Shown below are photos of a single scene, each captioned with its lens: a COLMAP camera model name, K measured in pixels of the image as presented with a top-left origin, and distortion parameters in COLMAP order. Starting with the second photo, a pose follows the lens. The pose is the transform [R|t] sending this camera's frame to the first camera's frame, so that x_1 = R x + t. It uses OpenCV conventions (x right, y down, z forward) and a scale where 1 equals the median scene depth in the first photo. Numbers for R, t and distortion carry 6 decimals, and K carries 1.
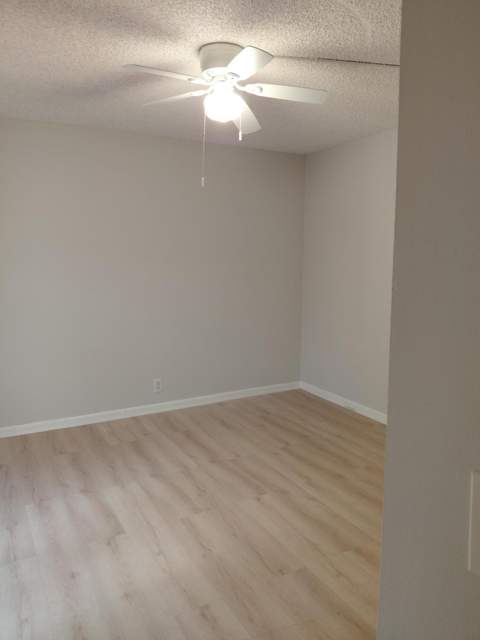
lens RADIAL K [[469.1, 0, 240.2], [0, 469.1, 302.2], [0, 0, 1]] dist [-0.029089, -0.005930]
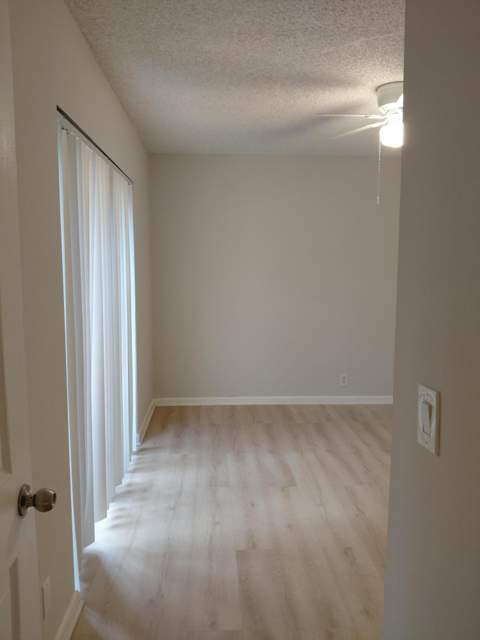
lens RADIAL K [[469.1, 0, 240.2], [0, 469.1, 302.2], [0, 0, 1]] dist [-0.029089, -0.005930]
pose [[0.897011, 0.046702, -0.439535, 0.132038], [-0.057473, 0.998284, -0.011220, 0.031860], [0.438257, 0.035326, 0.898155, -0.185293]]
